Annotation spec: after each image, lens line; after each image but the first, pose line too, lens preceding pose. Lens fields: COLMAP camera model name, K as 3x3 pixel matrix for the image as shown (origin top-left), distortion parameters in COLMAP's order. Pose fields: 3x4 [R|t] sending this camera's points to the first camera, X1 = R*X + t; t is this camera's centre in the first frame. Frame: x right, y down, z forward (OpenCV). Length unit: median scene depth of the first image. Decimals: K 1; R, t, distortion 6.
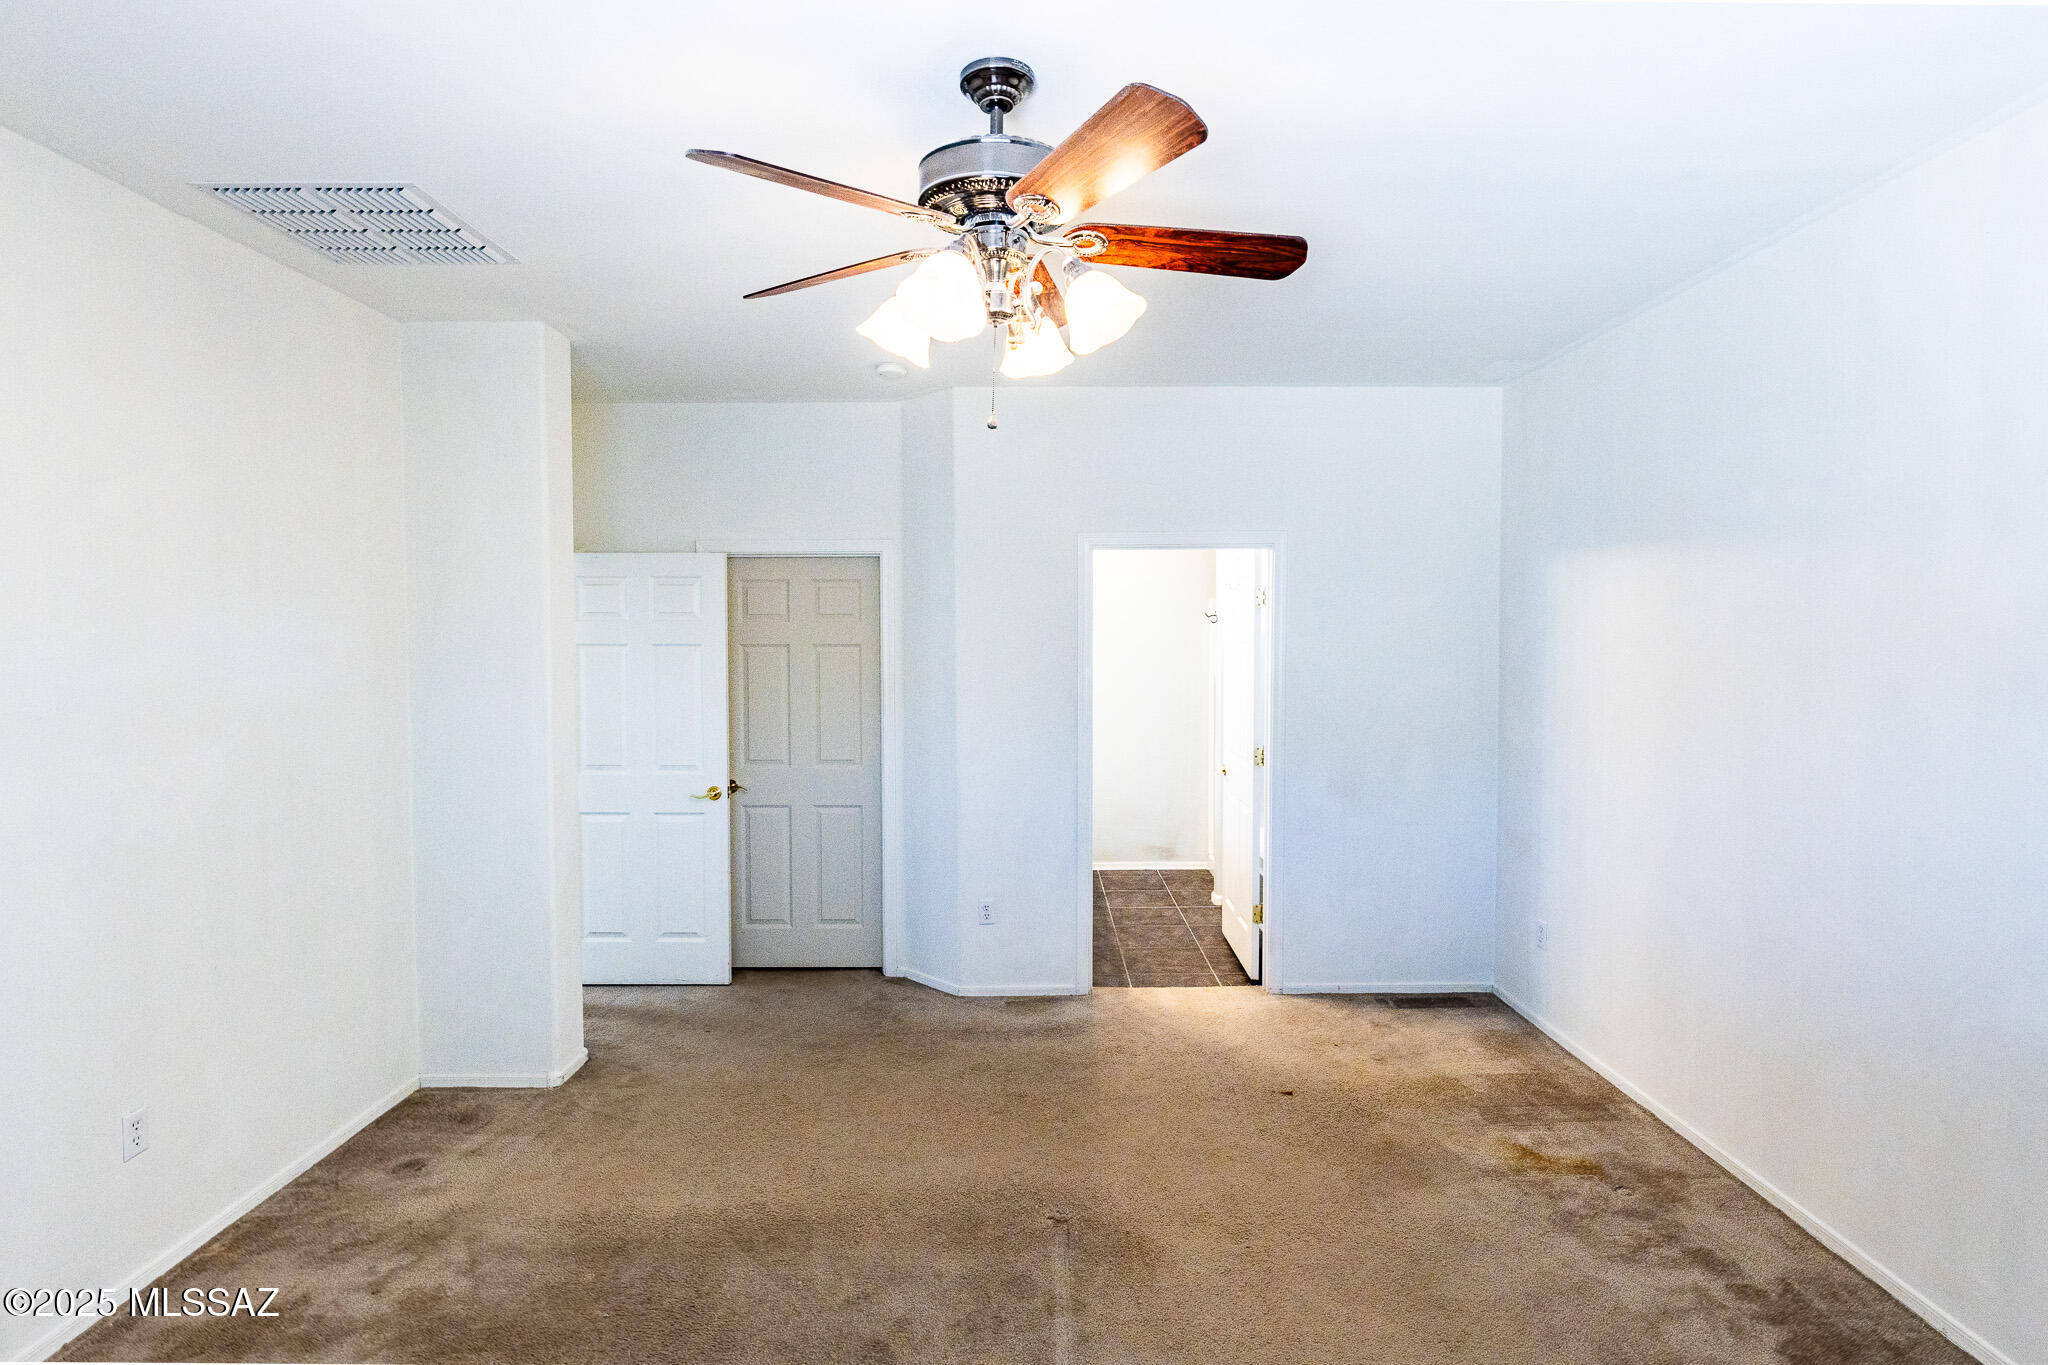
lens RADIAL K [[1045.2, 0, 1027.3], [0, 1045.2, 678.0], [0, 0, 1]] dist [-0.001065, -0.000835]
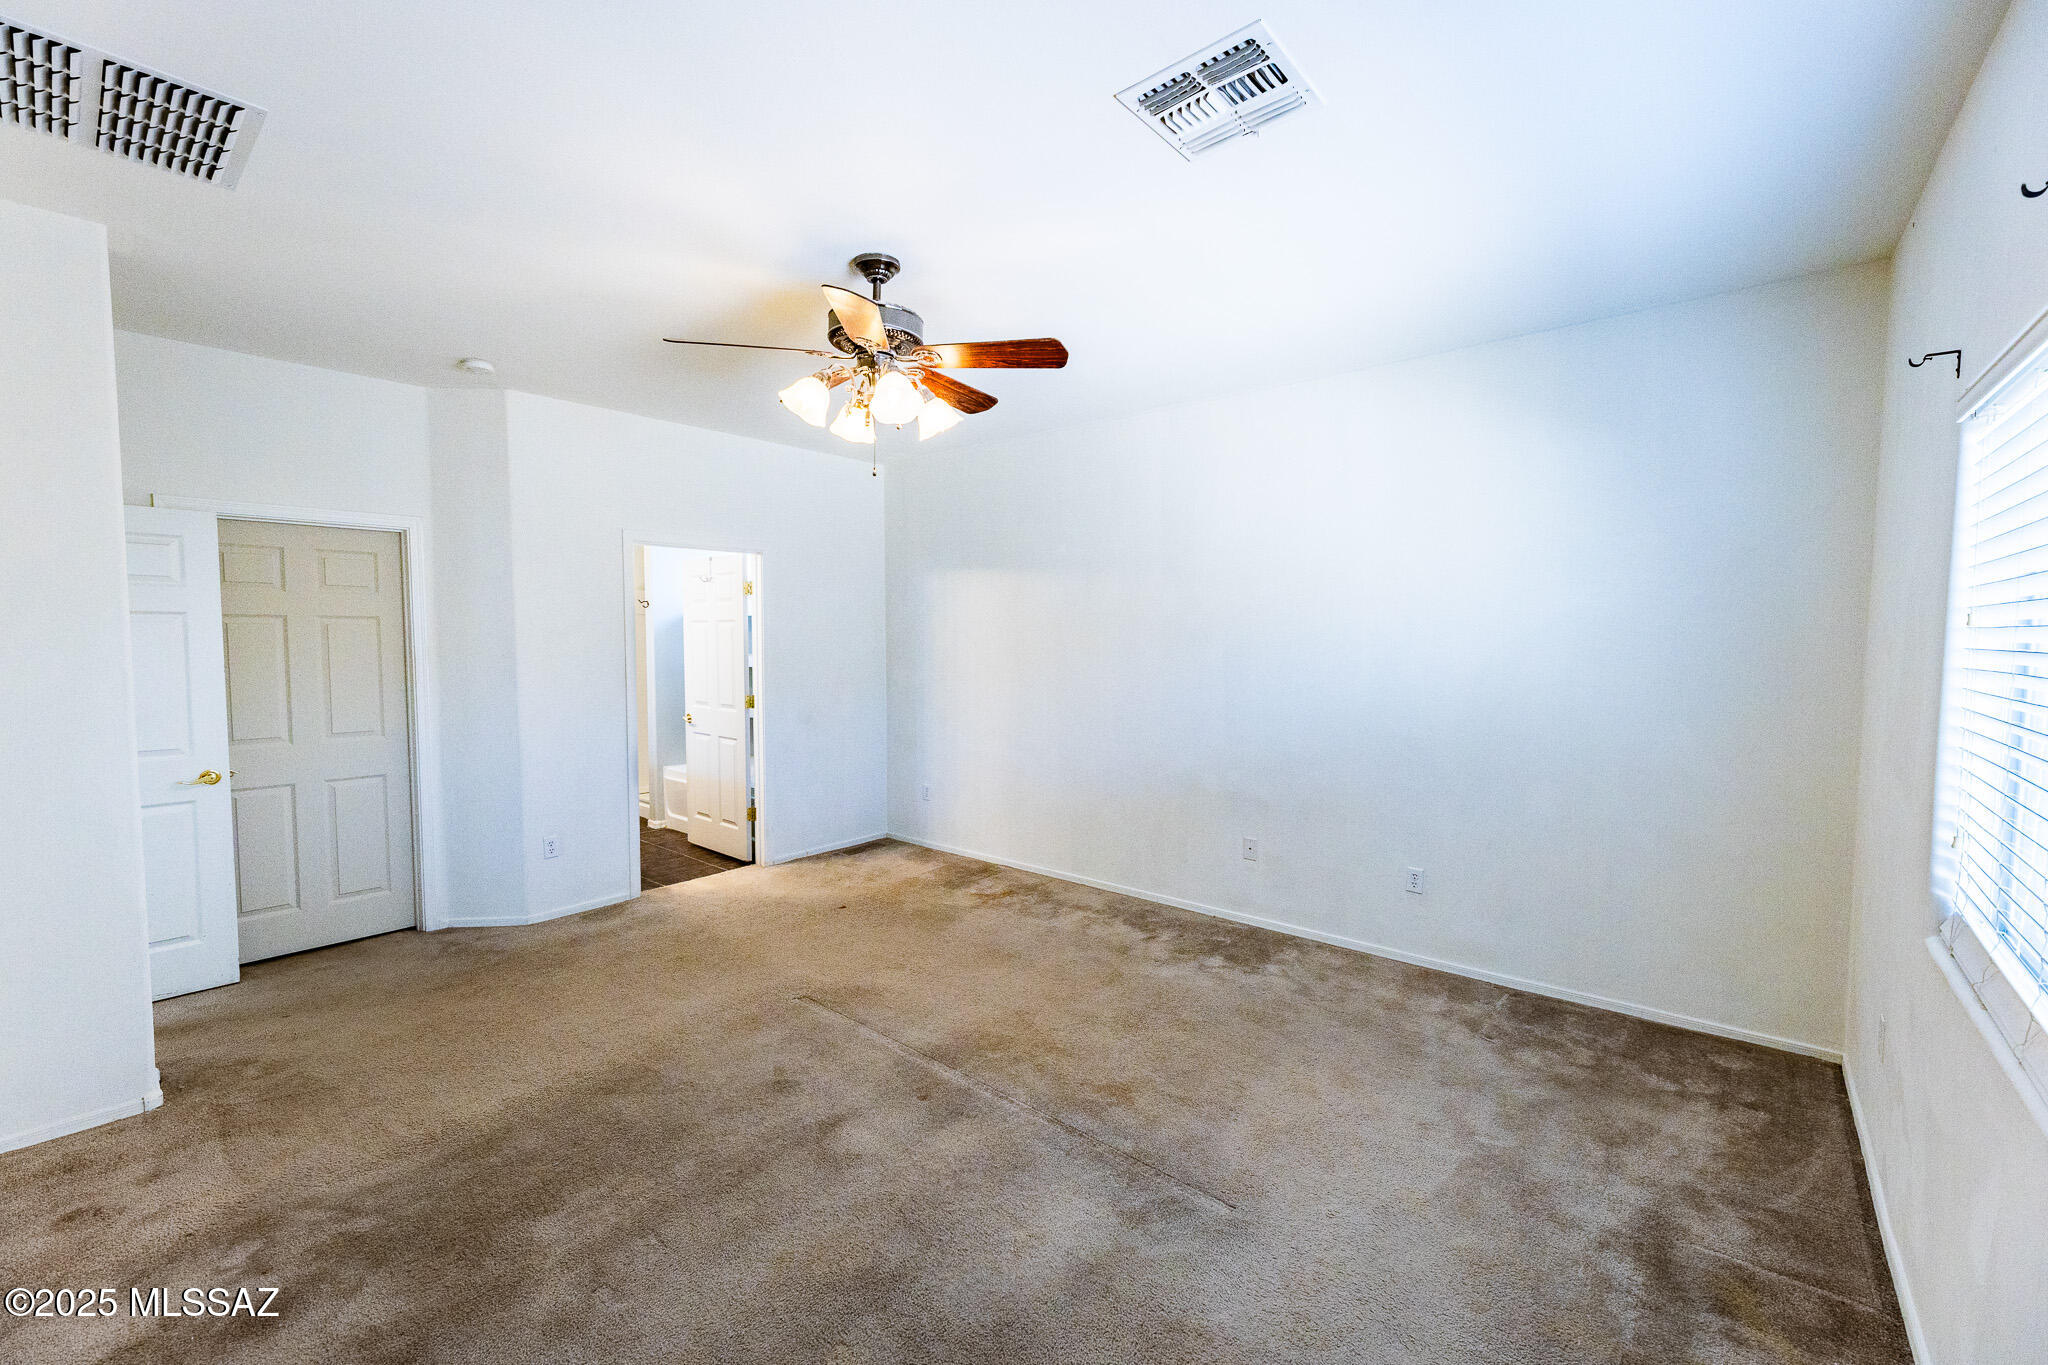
lens RADIAL K [[847.1, 0, 1029.5], [0, 847.1, 686.3], [0, 0, 1]] dist [-0.001741, -0.000590]
pose [[0.640982, -0.044070, 0.766289, -0.438337], [0.025059, 0.999020, 0.036493, 0.023438], [-0.767146, -0.004189, 0.641458, -0.020634]]
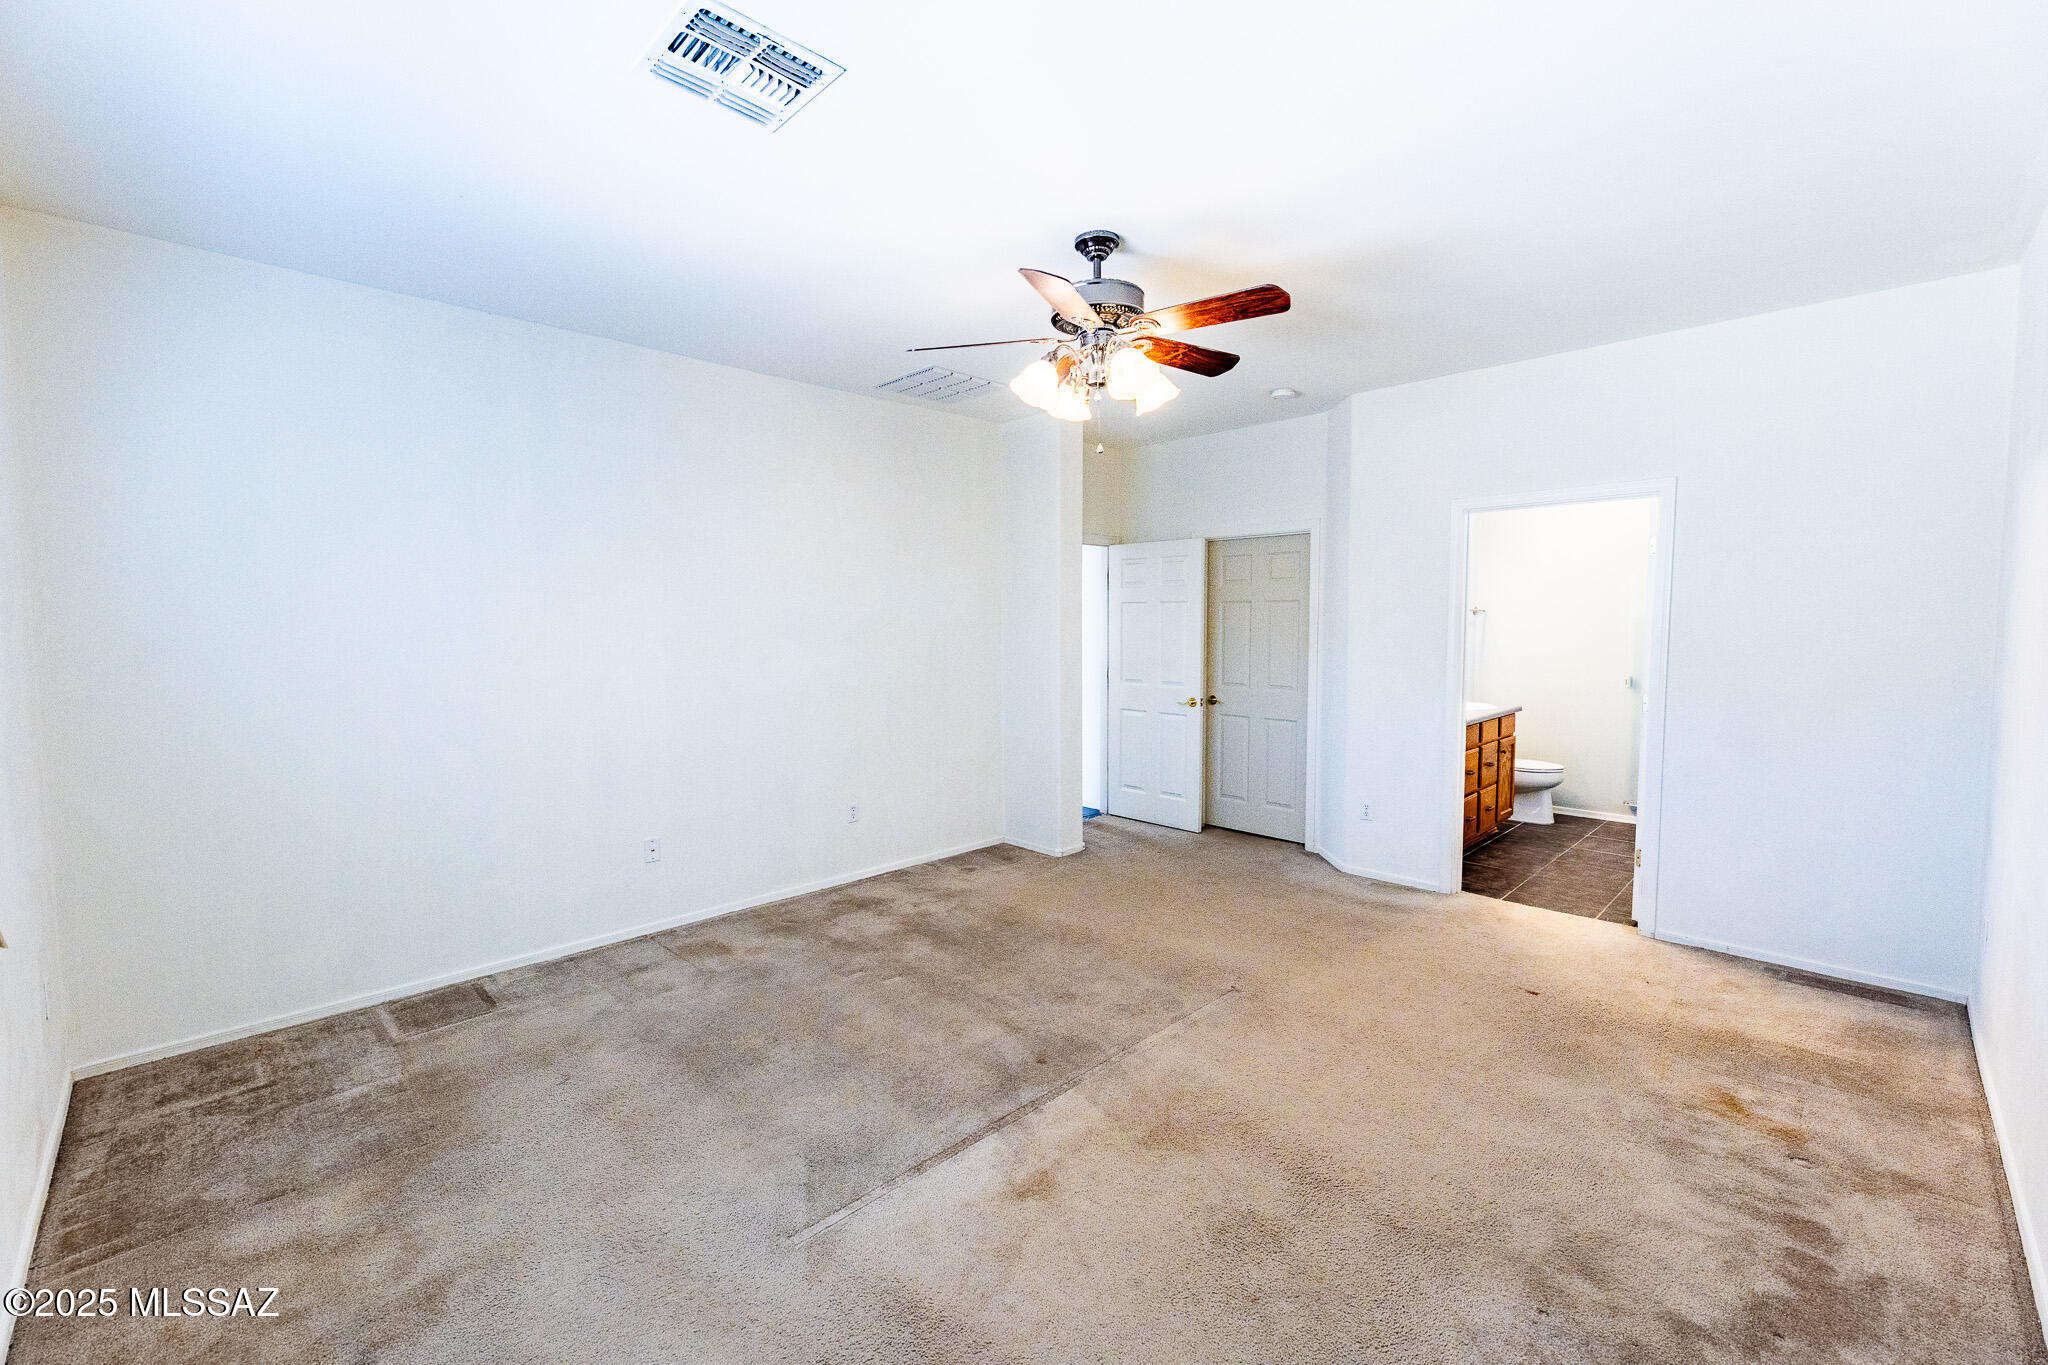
lens RADIAL K [[847.1, 0, 998.4], [0, 847.1, 674.8], [0, 0, 1]] dist [-0.001741, -0.000590]
pose [[0.686671, 0.047819, -0.725394, 0.411532], [-0.023464, 0.998772, 0.043628, 0.028181], [0.726589, -0.012938, 0.686950, -0.021942]]
